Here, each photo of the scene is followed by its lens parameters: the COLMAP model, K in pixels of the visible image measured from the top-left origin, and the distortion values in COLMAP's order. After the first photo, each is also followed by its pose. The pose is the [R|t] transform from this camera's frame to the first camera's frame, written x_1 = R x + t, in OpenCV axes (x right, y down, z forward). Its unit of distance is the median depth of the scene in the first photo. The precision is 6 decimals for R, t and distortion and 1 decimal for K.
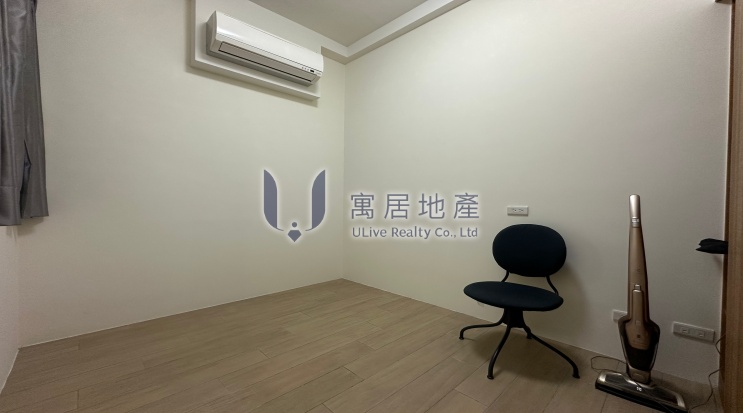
lens RADIAL K [[297.6, 0, 374.3], [0, 297.6, 207.9], [0, 0, 1]] dist [-0.000054, -0.000581]
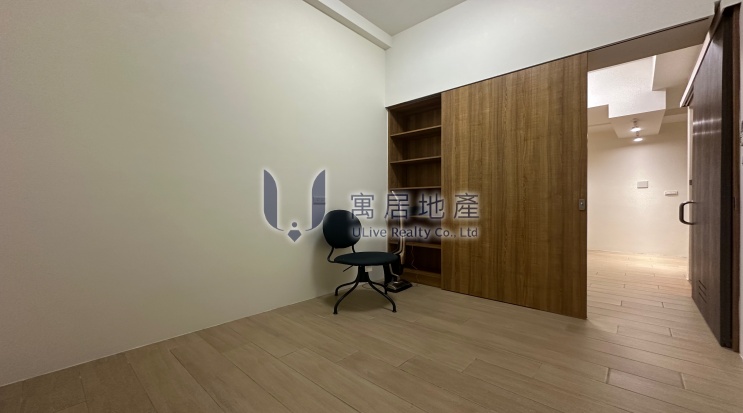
lens RADIAL K [[297.6, 0, 374.5], [0, 297.6, 205.0], [0, 0, 1]] dist [-0.000054, -0.000581]
pose [[-0.062373, -0.007576, 0.998024, -0.764073], [0.015402, 0.999845, 0.008553, 0.026930], [-0.997934, 0.015905, -0.062247, 0.859902]]
